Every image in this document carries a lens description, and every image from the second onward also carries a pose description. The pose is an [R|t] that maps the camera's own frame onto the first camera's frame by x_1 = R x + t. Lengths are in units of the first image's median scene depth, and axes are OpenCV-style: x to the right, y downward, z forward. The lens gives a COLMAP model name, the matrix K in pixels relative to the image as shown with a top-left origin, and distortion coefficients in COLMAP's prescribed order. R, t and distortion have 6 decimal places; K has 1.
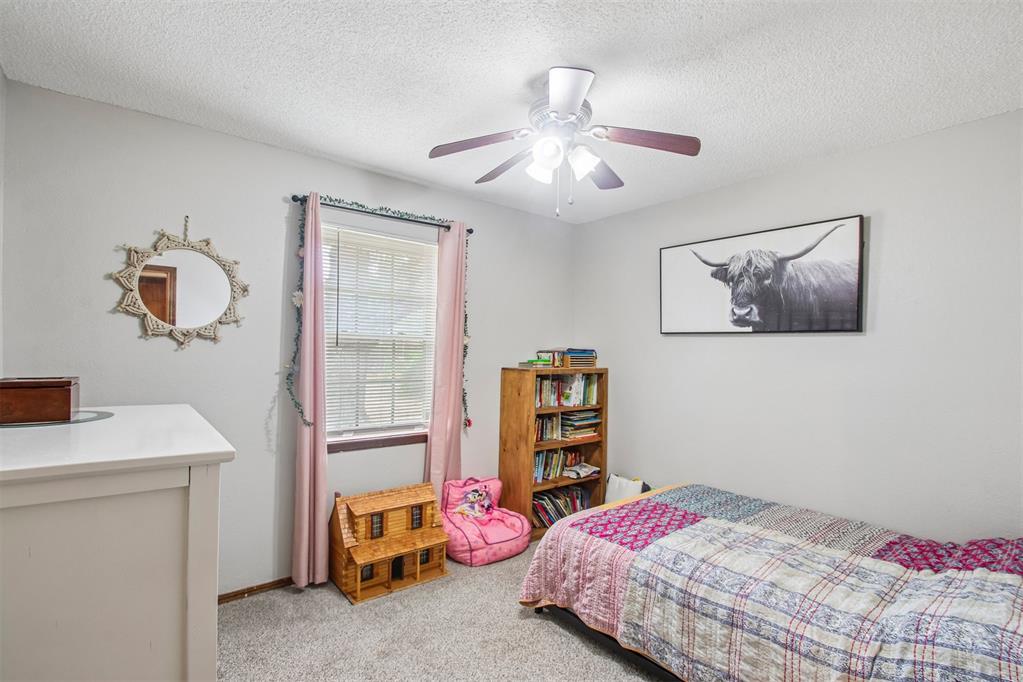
lens RADIAL K [[480.1, 0, 510.8], [0, 480.1, 342.1], [0, 0, 1]] dist [0.003101, -0.010356]
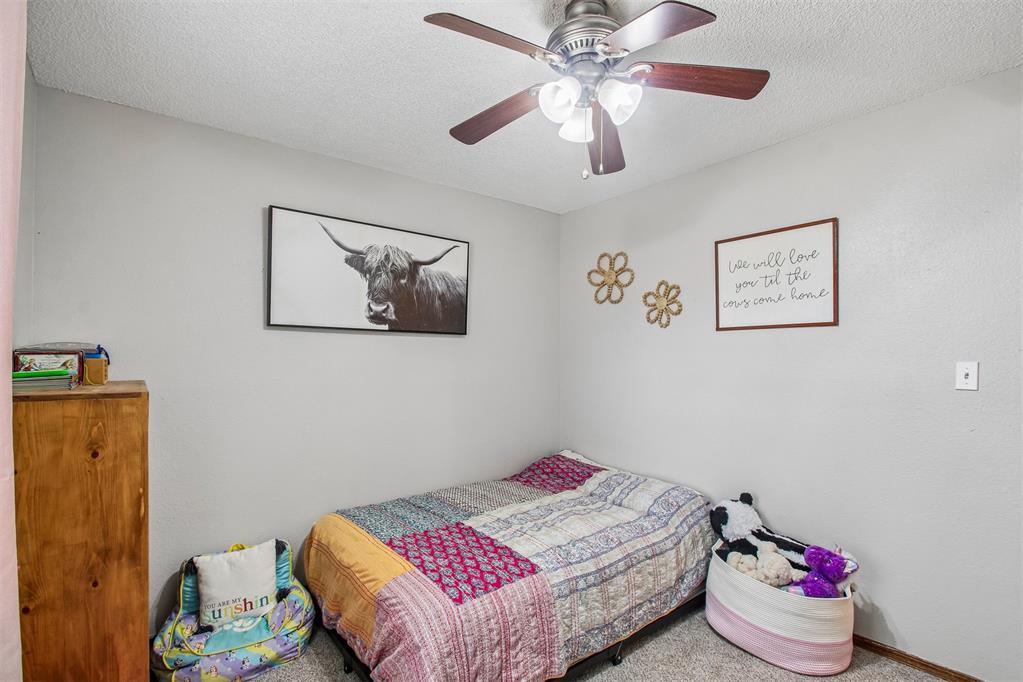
lens RADIAL K [[480.1, 0, 510.8], [0, 480.1, 342.1], [0, 0, 1]] dist [0.003101, -0.010356]
pose [[0.019668, 0.012869, 0.999724, -0.459457], [-0.019090, 0.999740, -0.012494, 0.010424], [-0.999624, -0.018839, 0.019909, 0.735193]]
